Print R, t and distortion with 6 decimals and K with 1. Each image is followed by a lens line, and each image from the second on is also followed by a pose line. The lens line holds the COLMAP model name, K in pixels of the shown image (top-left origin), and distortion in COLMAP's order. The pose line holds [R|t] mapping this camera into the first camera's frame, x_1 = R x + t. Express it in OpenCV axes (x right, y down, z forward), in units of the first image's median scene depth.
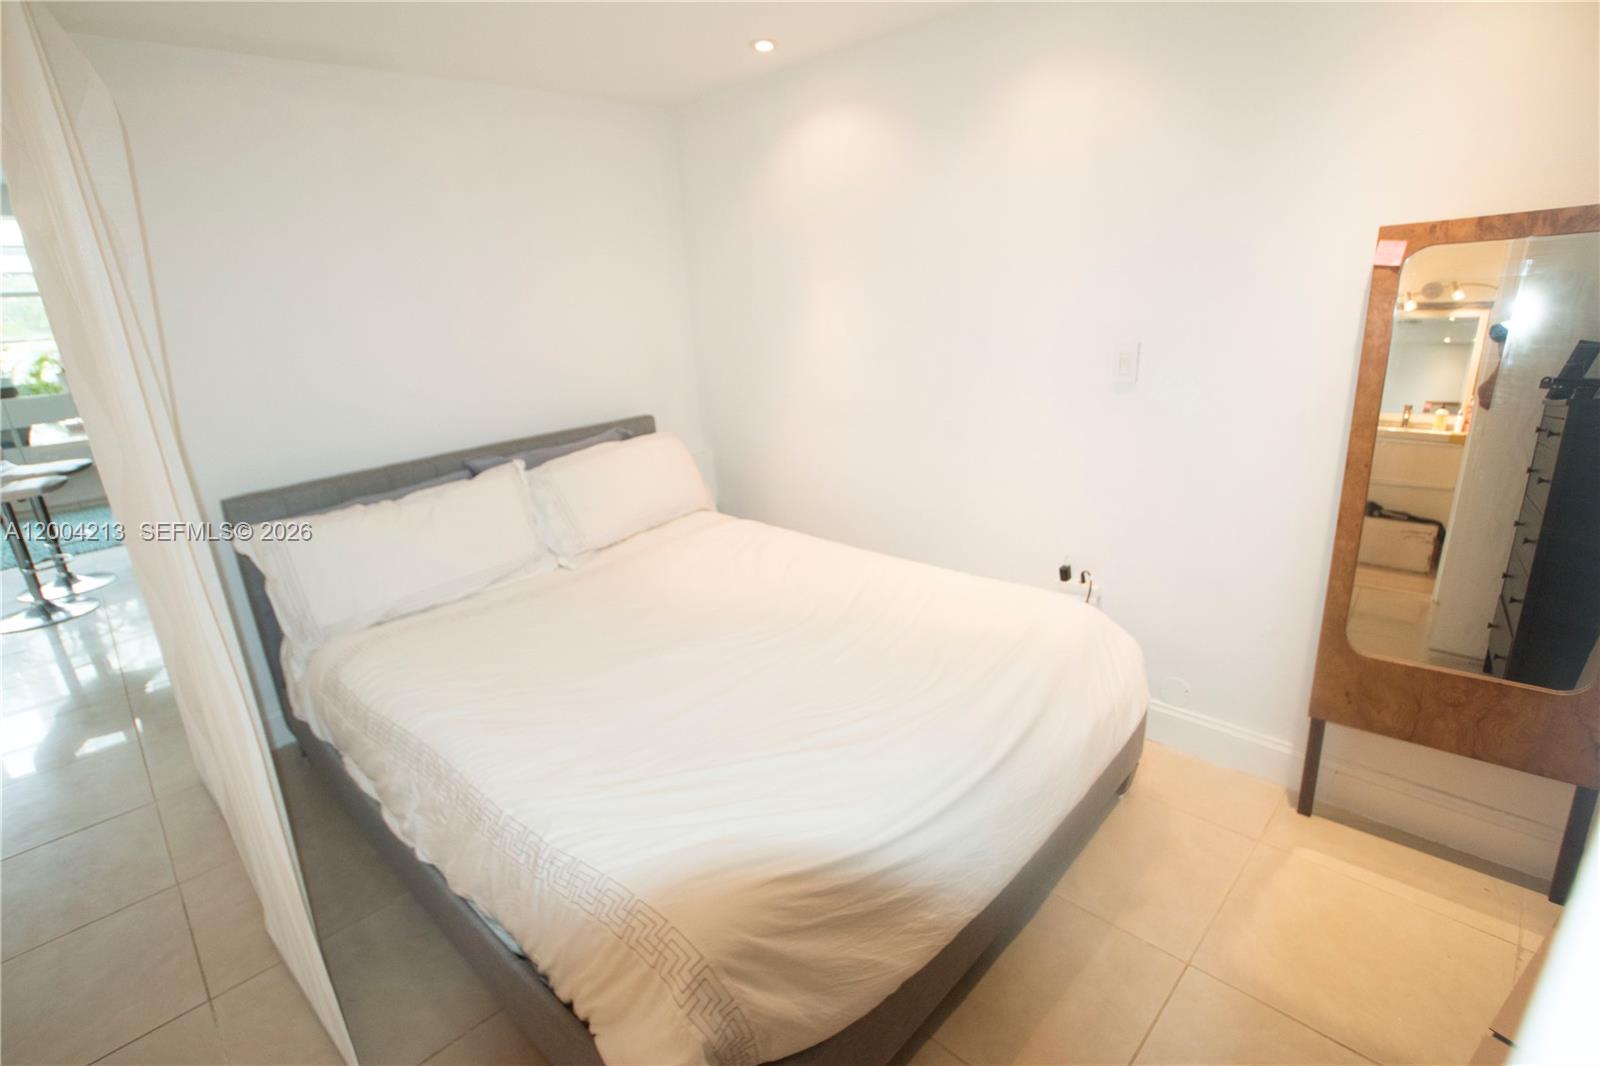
lens RADIAL K [[764.8, 0, 800.0], [0, 764.8, 533.0], [0, 0, 1]] dist [-0.038666, 0.000702]
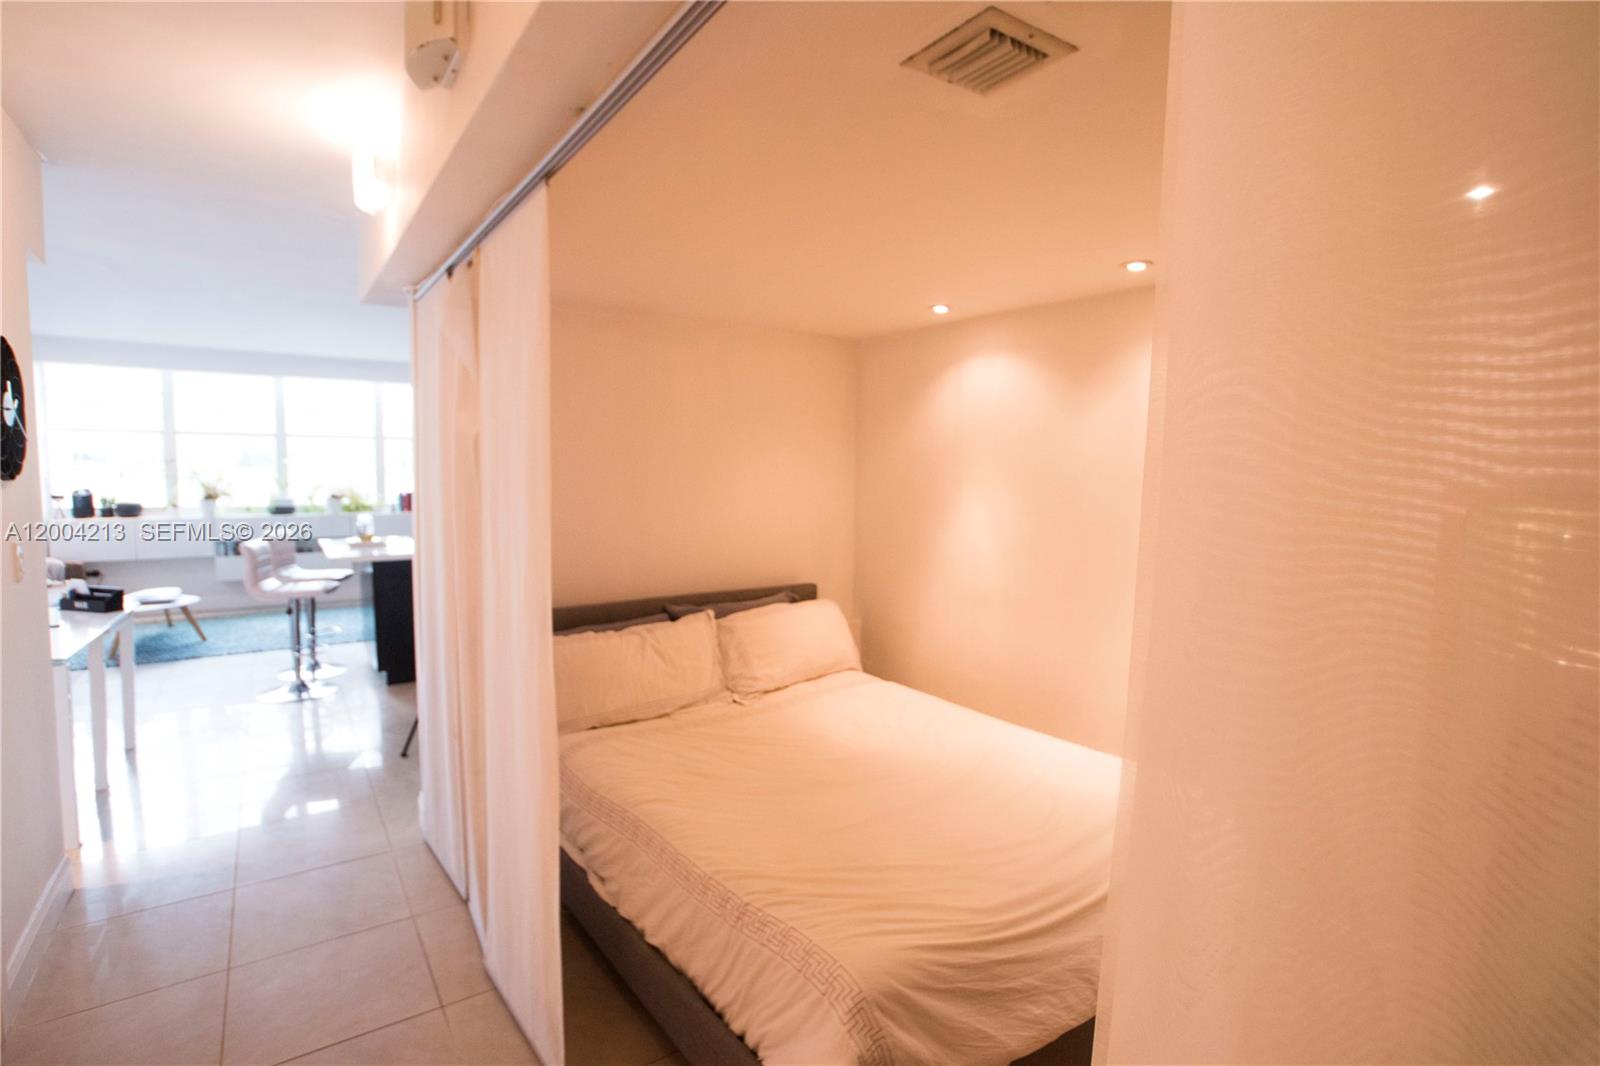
lens RADIAL K [[764.8, 0, 800.0], [0, 764.8, 533.0], [0, 0, 1]] dist [-0.038666, 0.000702]
pose [[0.982375, 0.084091, -0.166936, -0.037300], [-0.119128, 0.969877, -0.212480, 0.032196], [0.144040, 0.228622, 0.962800, -0.222677]]
